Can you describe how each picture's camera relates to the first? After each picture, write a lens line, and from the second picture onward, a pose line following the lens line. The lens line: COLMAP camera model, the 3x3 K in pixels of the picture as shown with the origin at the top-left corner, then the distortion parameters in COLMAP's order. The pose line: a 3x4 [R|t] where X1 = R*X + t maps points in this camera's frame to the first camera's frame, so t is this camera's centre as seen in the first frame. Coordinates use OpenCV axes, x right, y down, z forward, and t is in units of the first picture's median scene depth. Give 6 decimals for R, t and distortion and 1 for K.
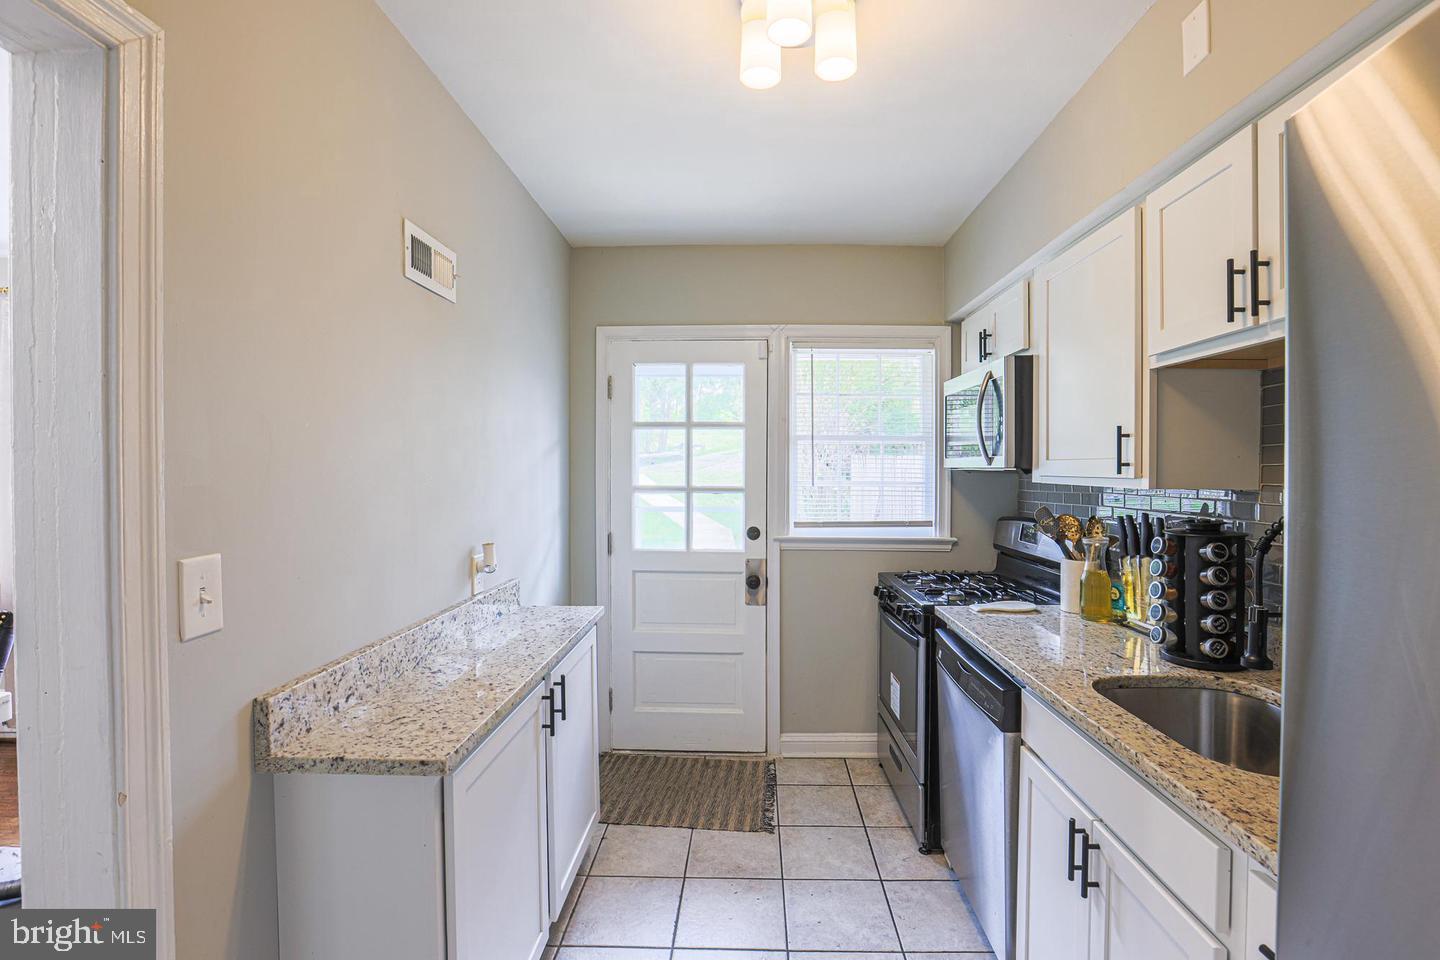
lens RADIAL K [[672.0, 0, 726.1], [0, 672.0, 476.2], [0, 0, 1]] dist [-0.042078, 0.011354]
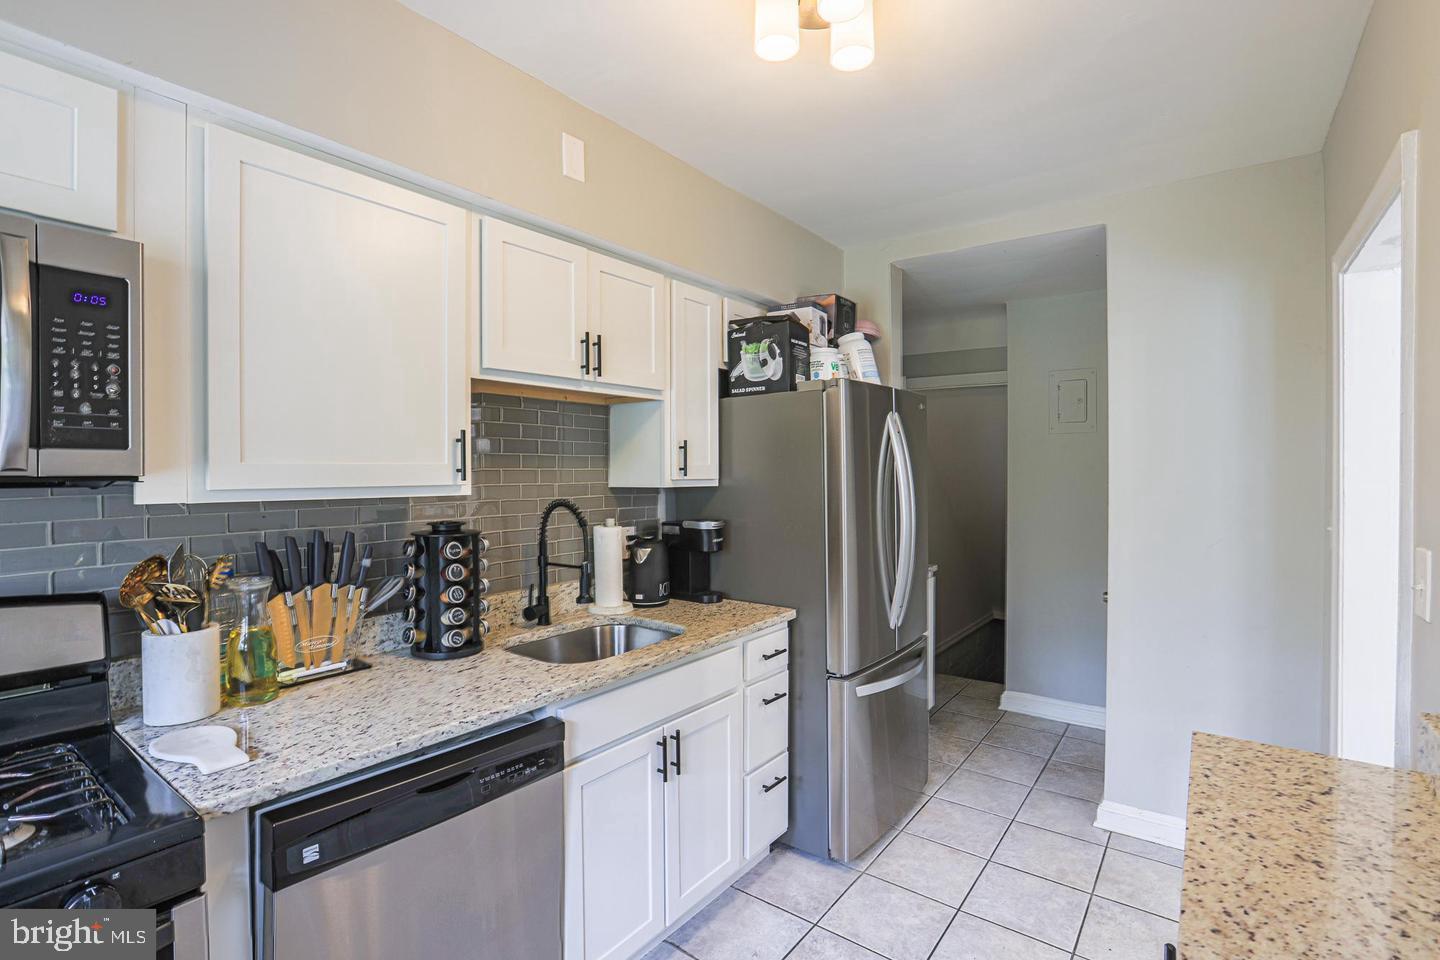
lens RADIAL K [[672.0, 0, 706.0], [0, 672.0, 475.9], [0, 0, 1]] dist [-0.042078, 0.011354]
pose [[-0.813457, -0.000234, 0.581626, -0.318180], [0.012163, 0.999774, 0.017414, -0.027037], [-0.581499, 0.021239, -0.813270, 1.992228]]
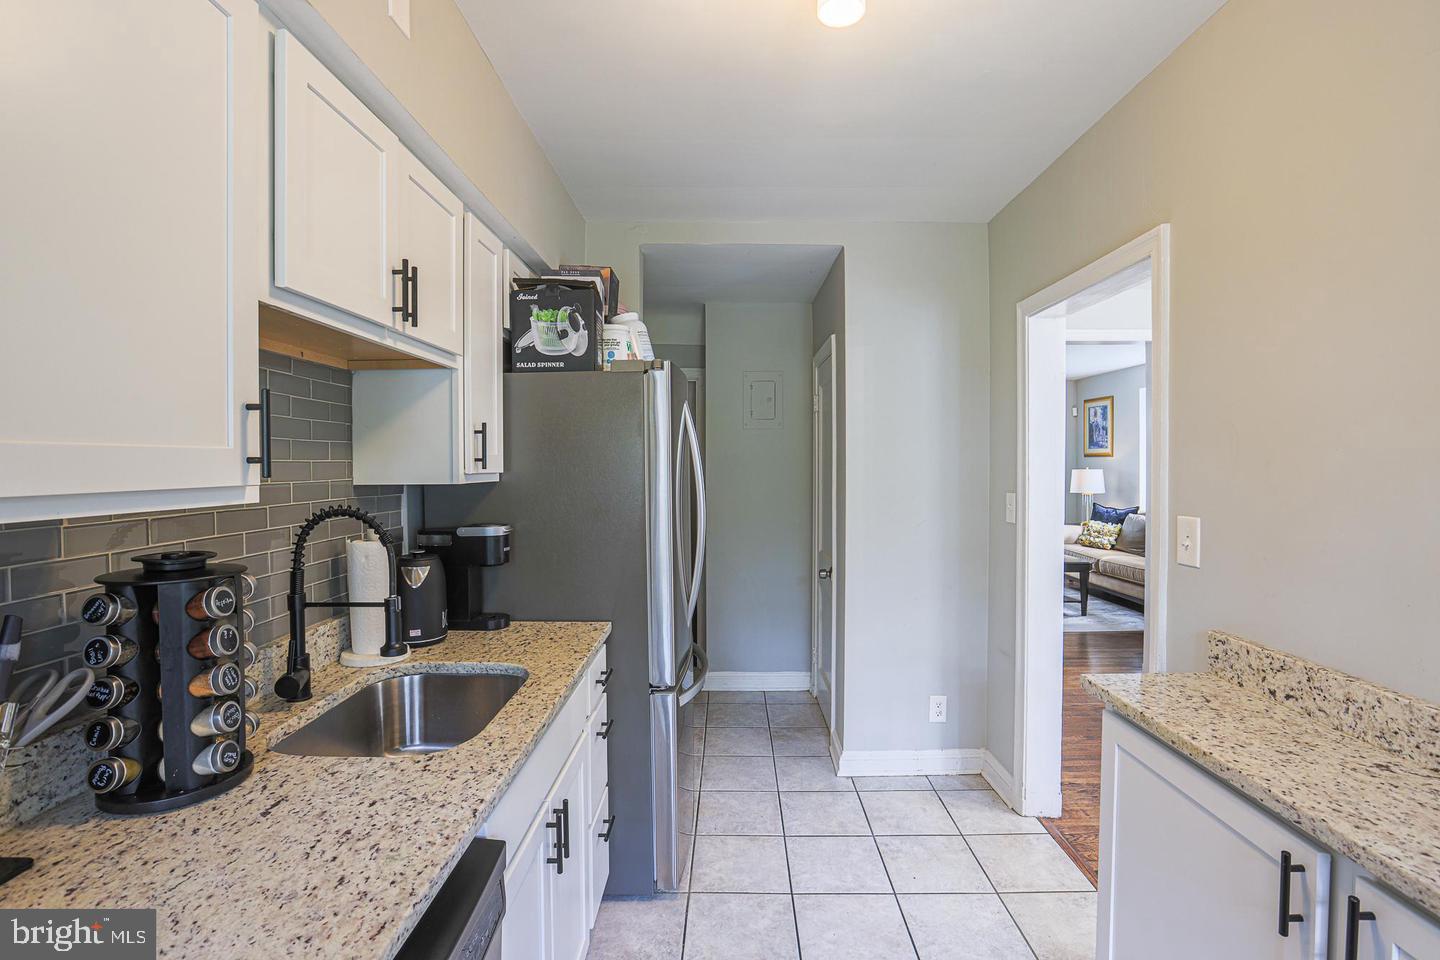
lens RADIAL K [[672.0, 0, 729.0], [0, 672.0, 470.4], [0, 0, 1]] dist [-0.042078, 0.011354]
pose [[-0.999360, 0.004026, -0.035537, 0.293357], [0.003155, 0.999694, 0.024523, -0.025863], [0.035625, 0.024395, -0.999067, 1.961848]]
